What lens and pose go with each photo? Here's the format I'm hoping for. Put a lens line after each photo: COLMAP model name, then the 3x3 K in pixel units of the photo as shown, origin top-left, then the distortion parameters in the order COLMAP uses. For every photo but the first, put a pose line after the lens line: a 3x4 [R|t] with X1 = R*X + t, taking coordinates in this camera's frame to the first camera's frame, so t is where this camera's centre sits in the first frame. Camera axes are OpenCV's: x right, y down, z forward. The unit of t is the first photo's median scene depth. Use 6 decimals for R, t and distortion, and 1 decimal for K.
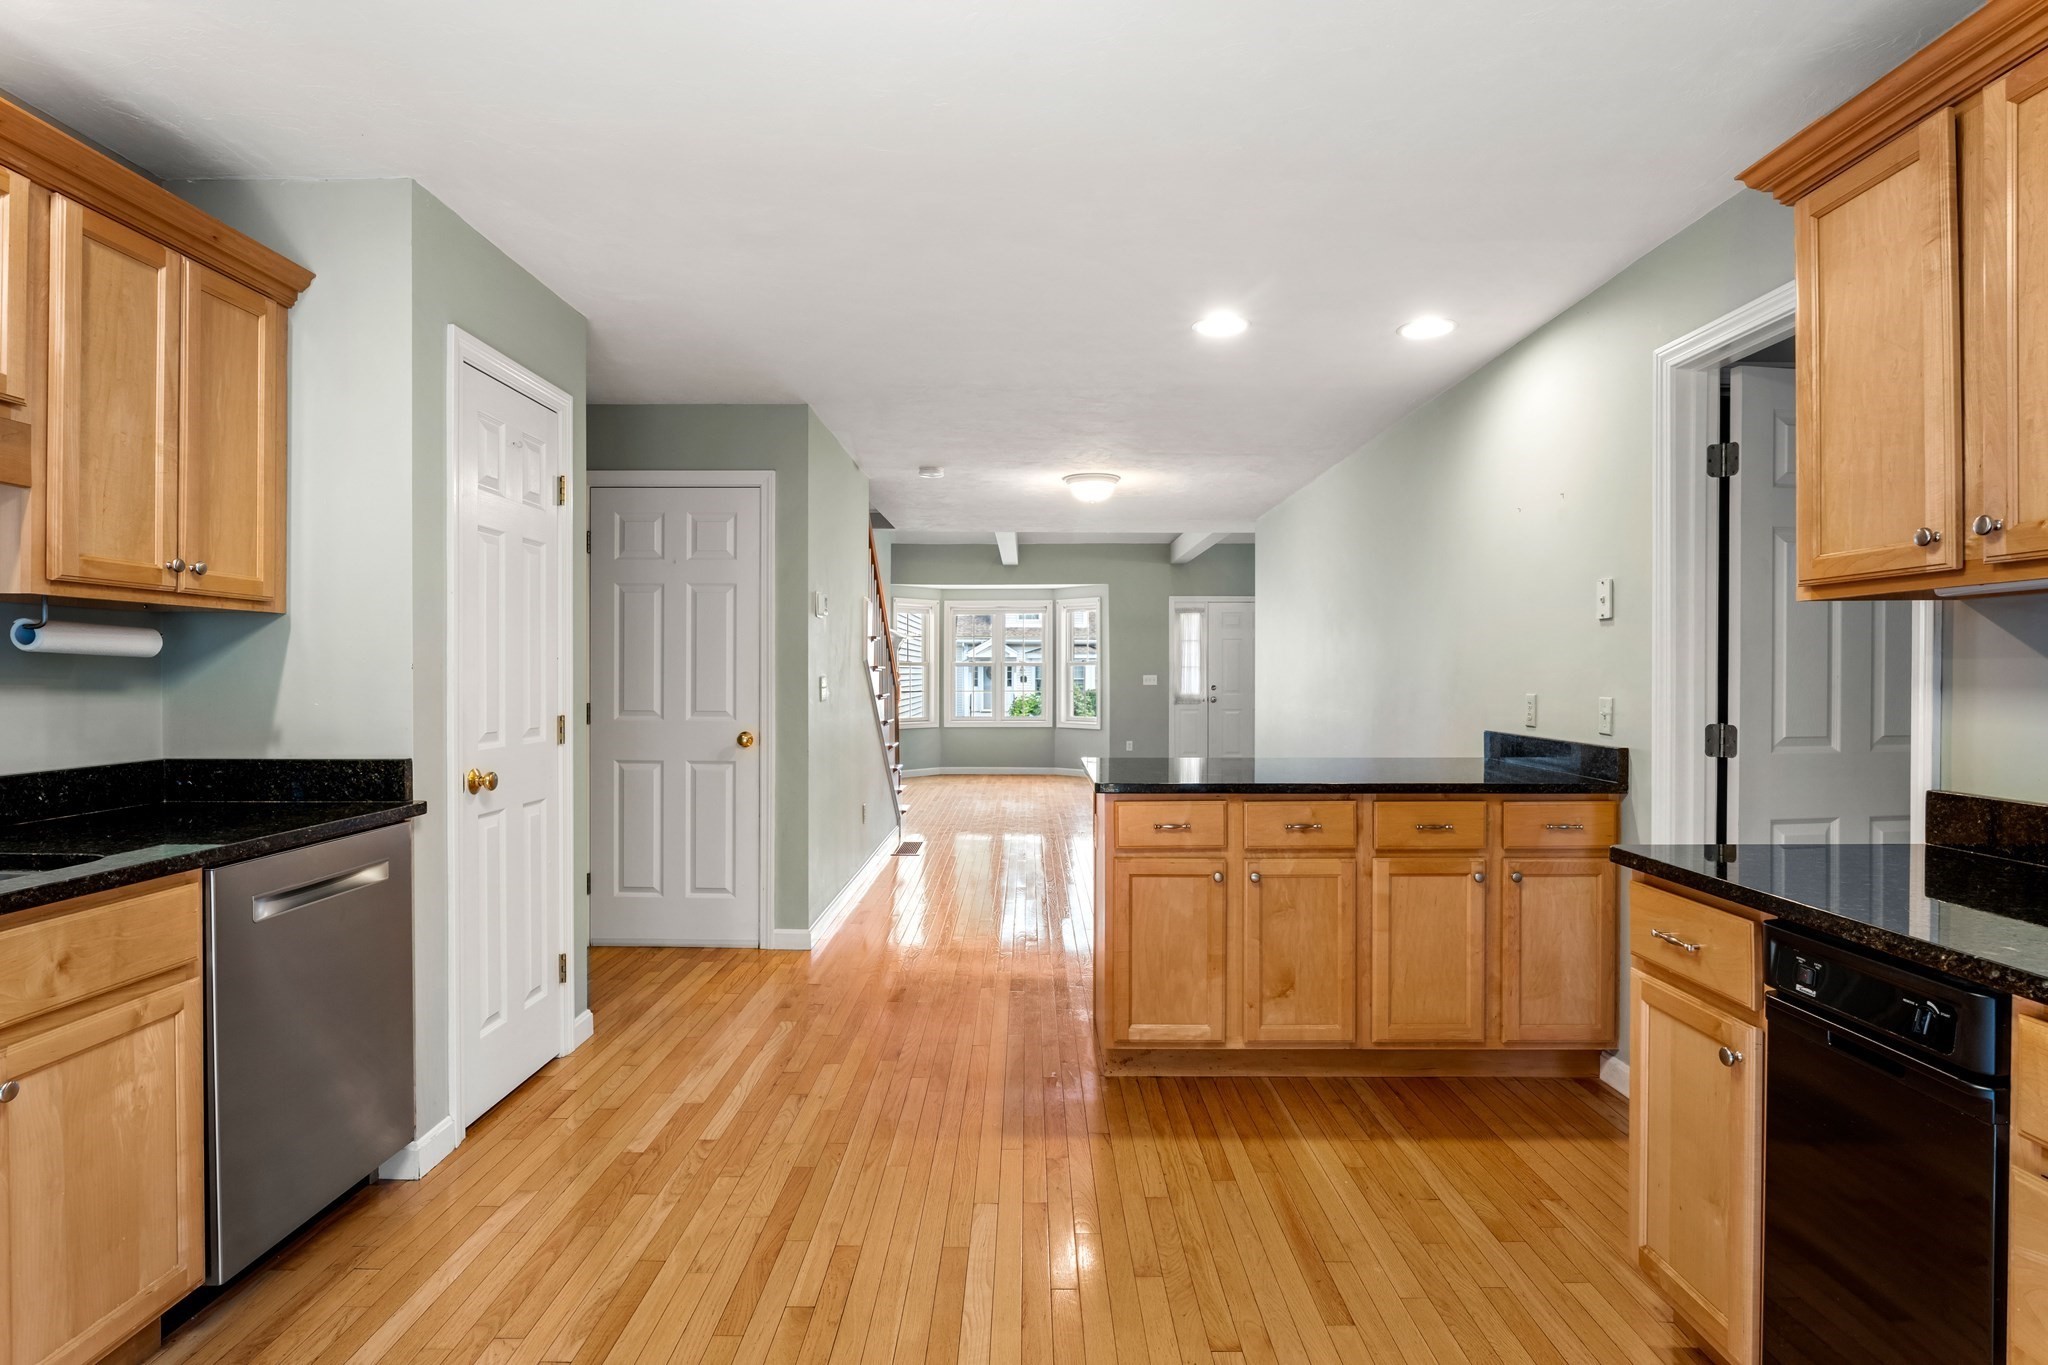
lens RADIAL K [[1062.1, 0, 1022.2], [0, 1062.1, 675.8], [0, 0, 1]] dist [-0.007680, 0.001447]
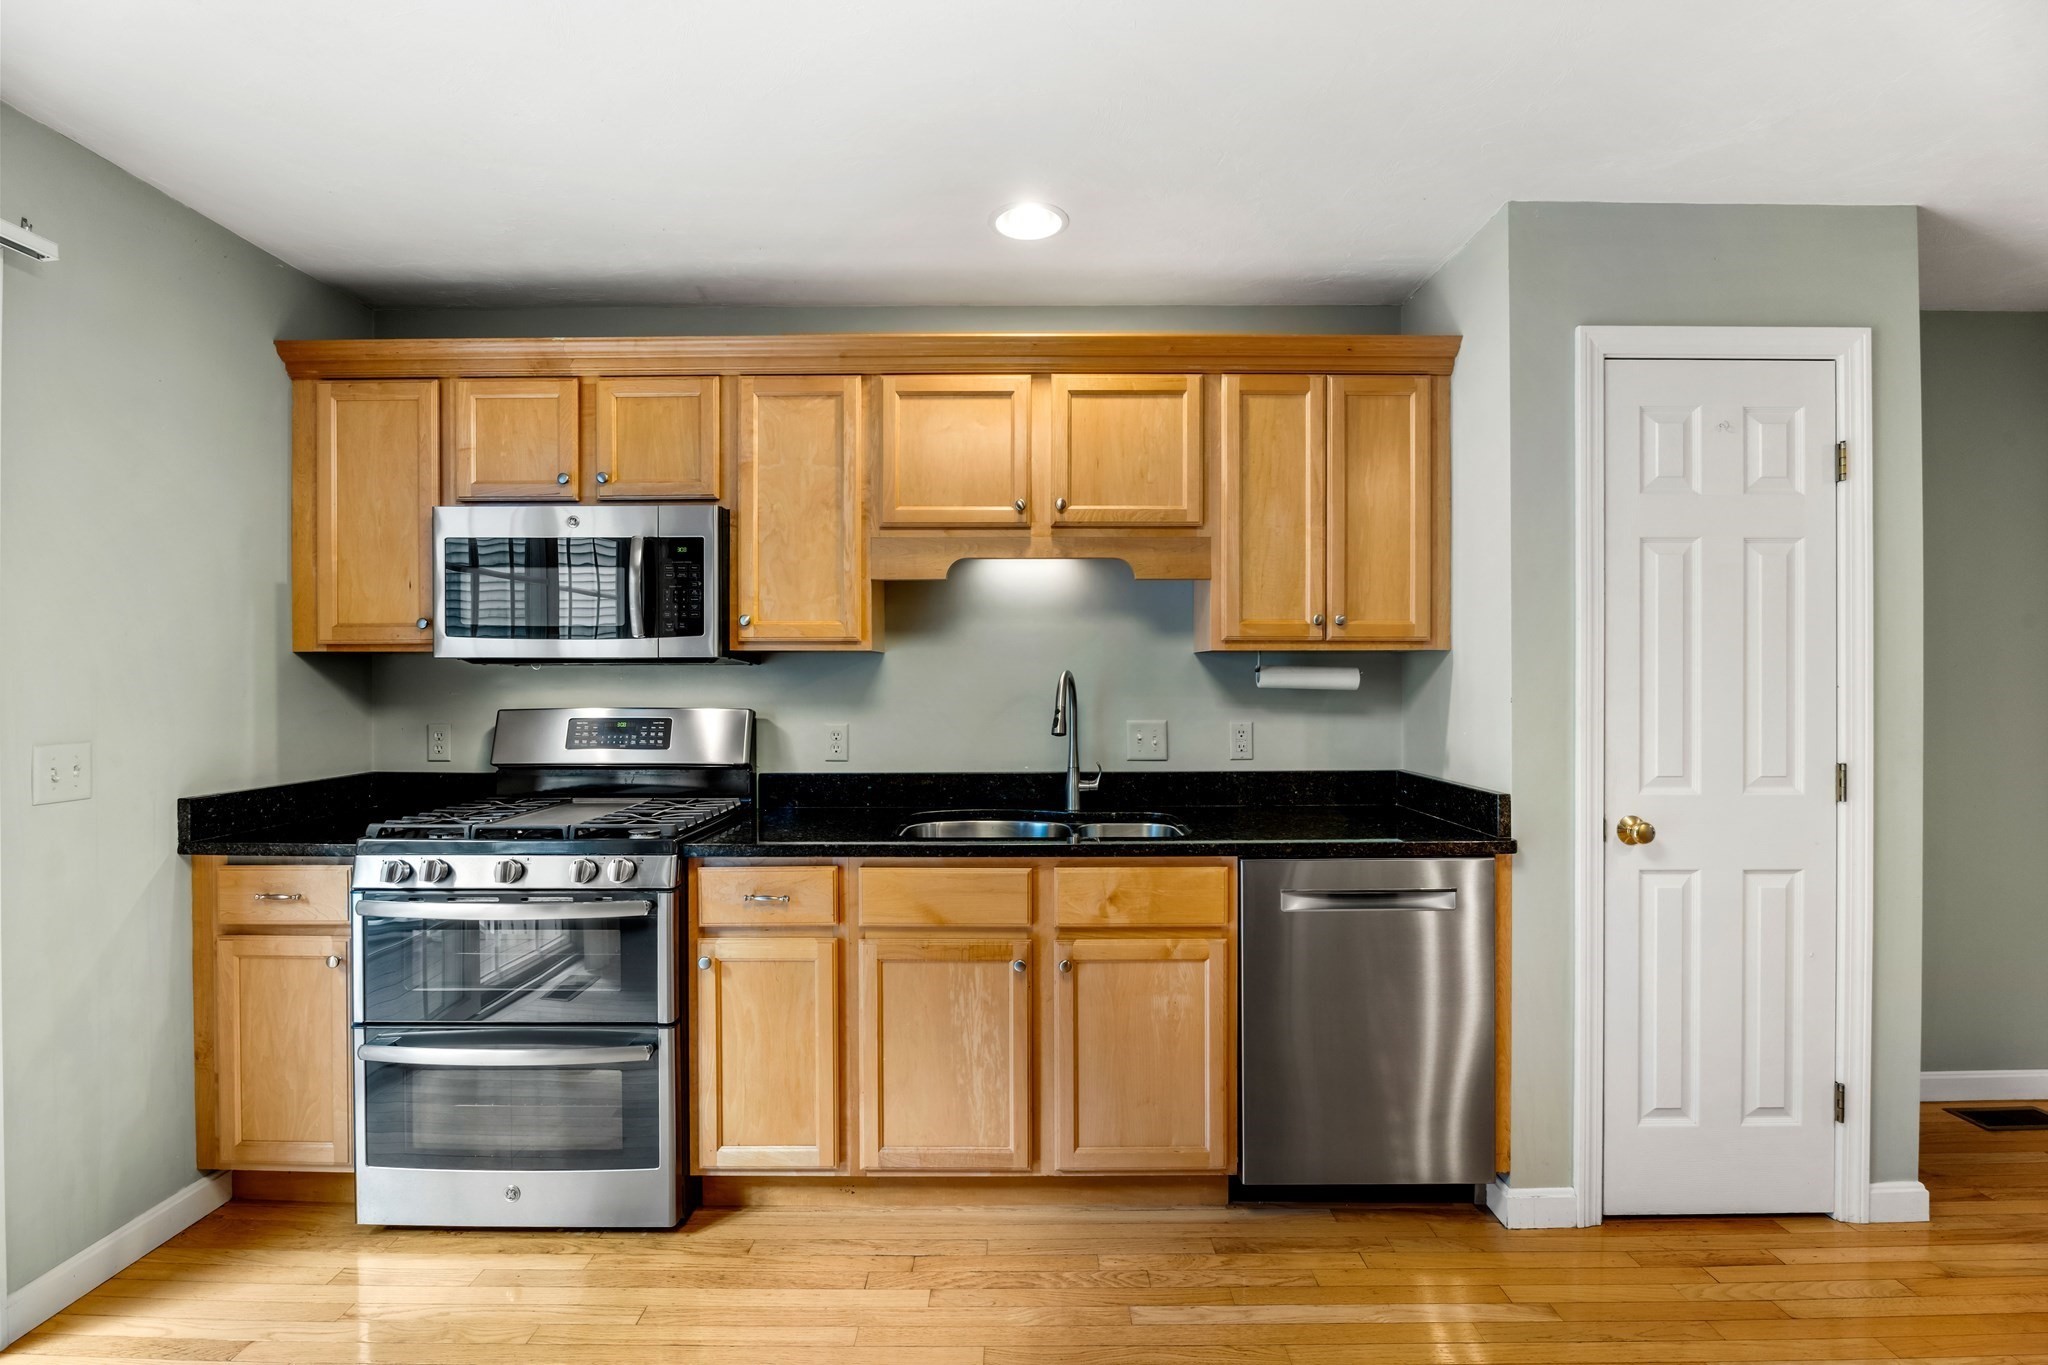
lens RADIAL K [[920.6, 0, 1028.7], [0, 920.6, 683.7], [0, 0, 1]] dist [0.000614, 0.000911]
pose [[0.017776, 0.004194, -0.999833, 0.264638], [-0.000249, 0.999991, 0.004190, -0.027409], [0.999842, 0.000174, 0.017777, 0.538340]]
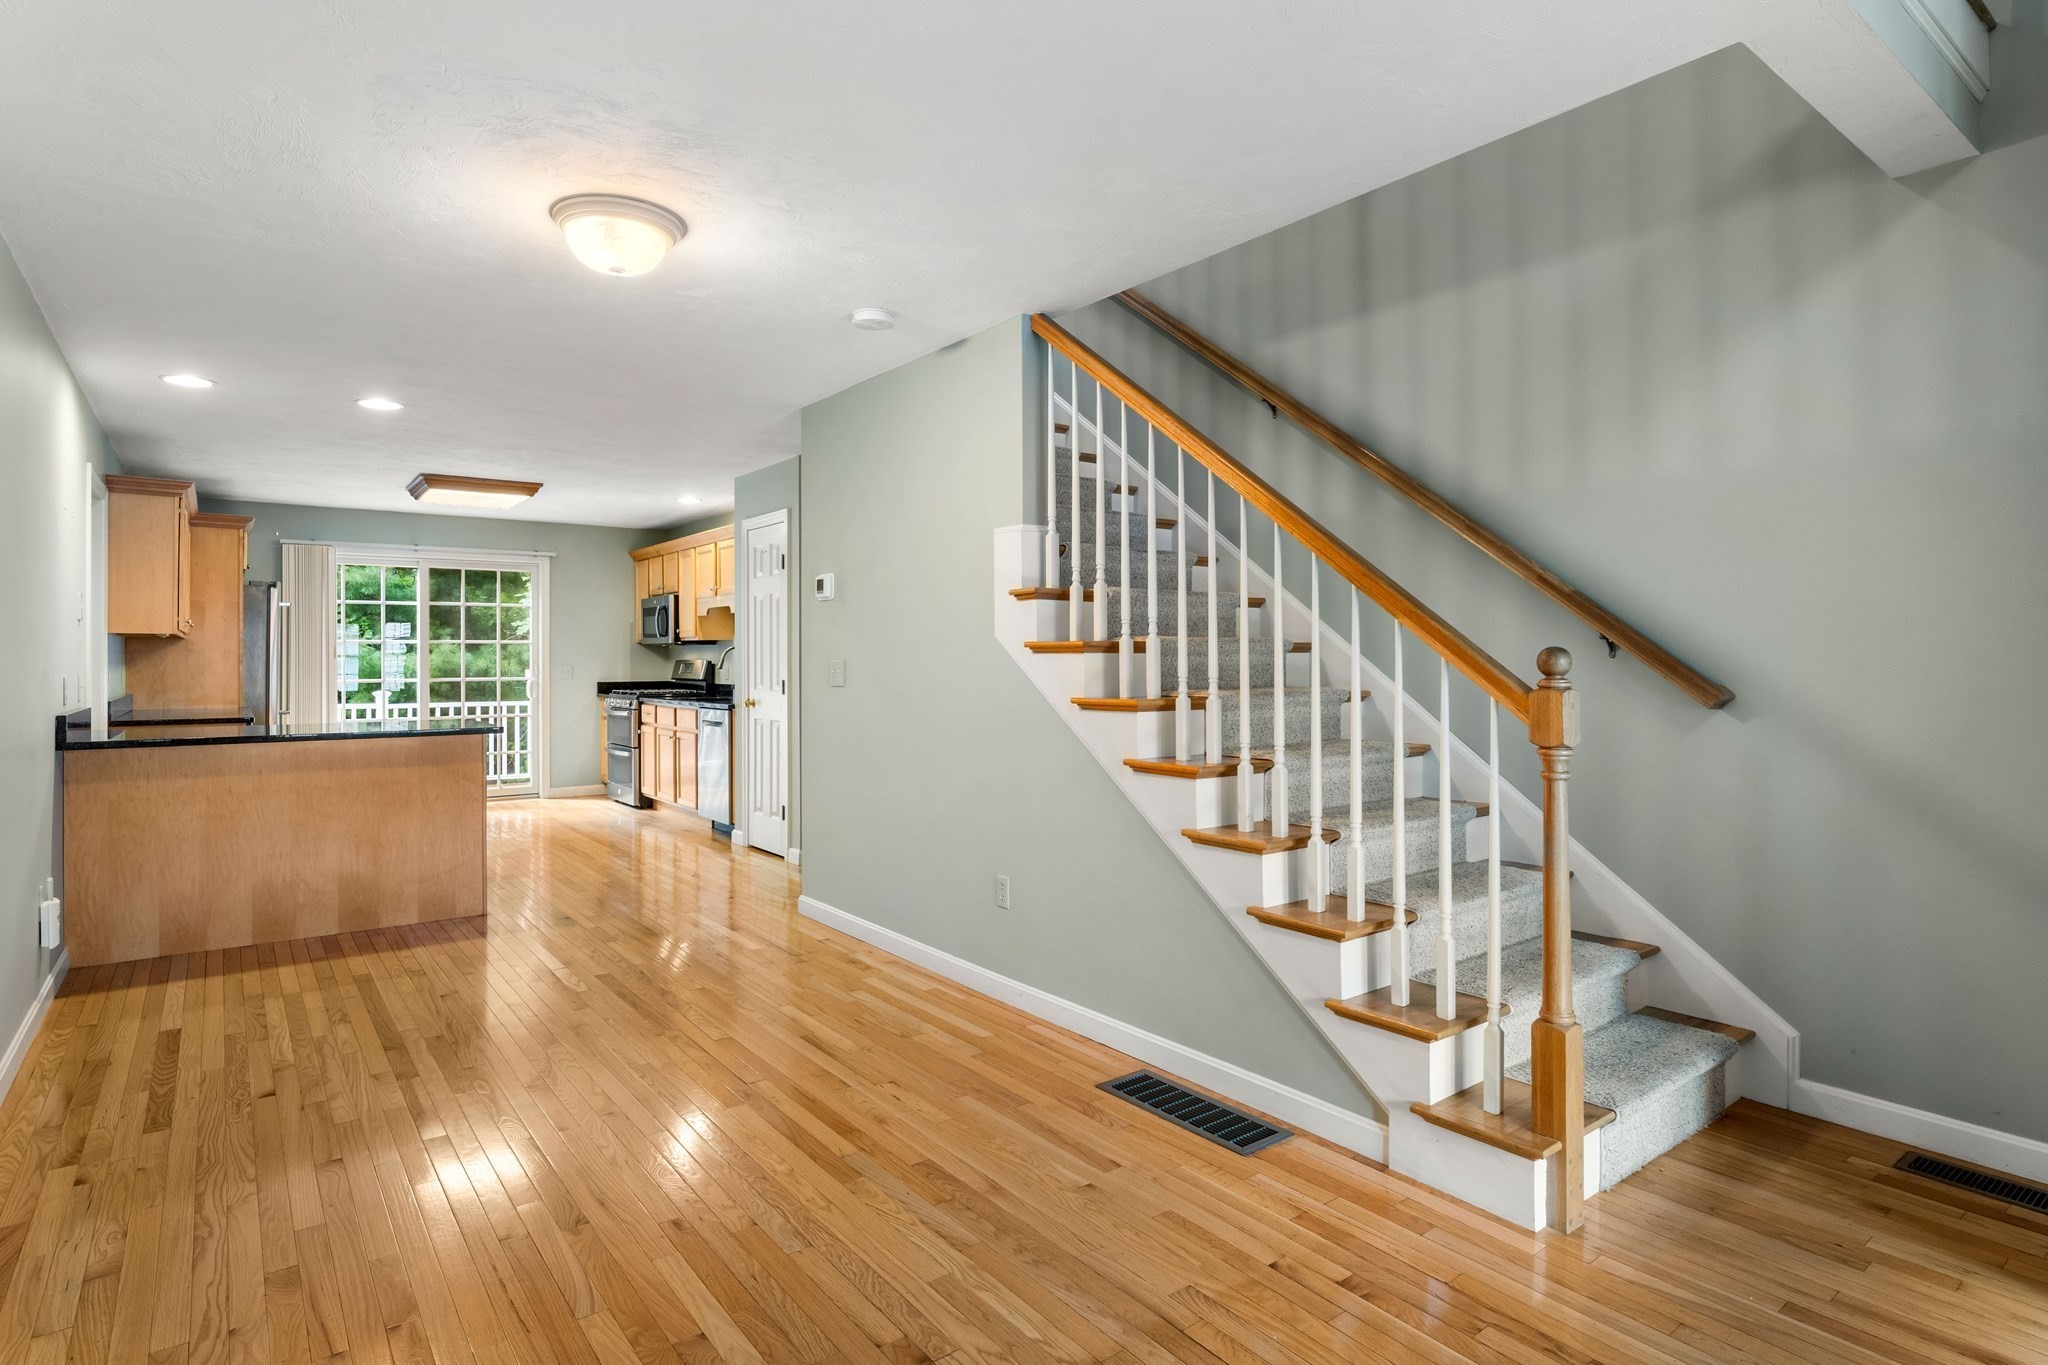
lens RADIAL K [[1062.1, 0, 1025.0], [0, 1062.1, 667.2], [0, 0, 1]] dist [-0.007680, 0.001447]
pose [[-0.786469, 0.007423, -0.617585, 0.610326], [0.000535, 0.999936, 0.011338, -0.004845], [0.617629, 0.008587, -0.786422, 4.534553]]
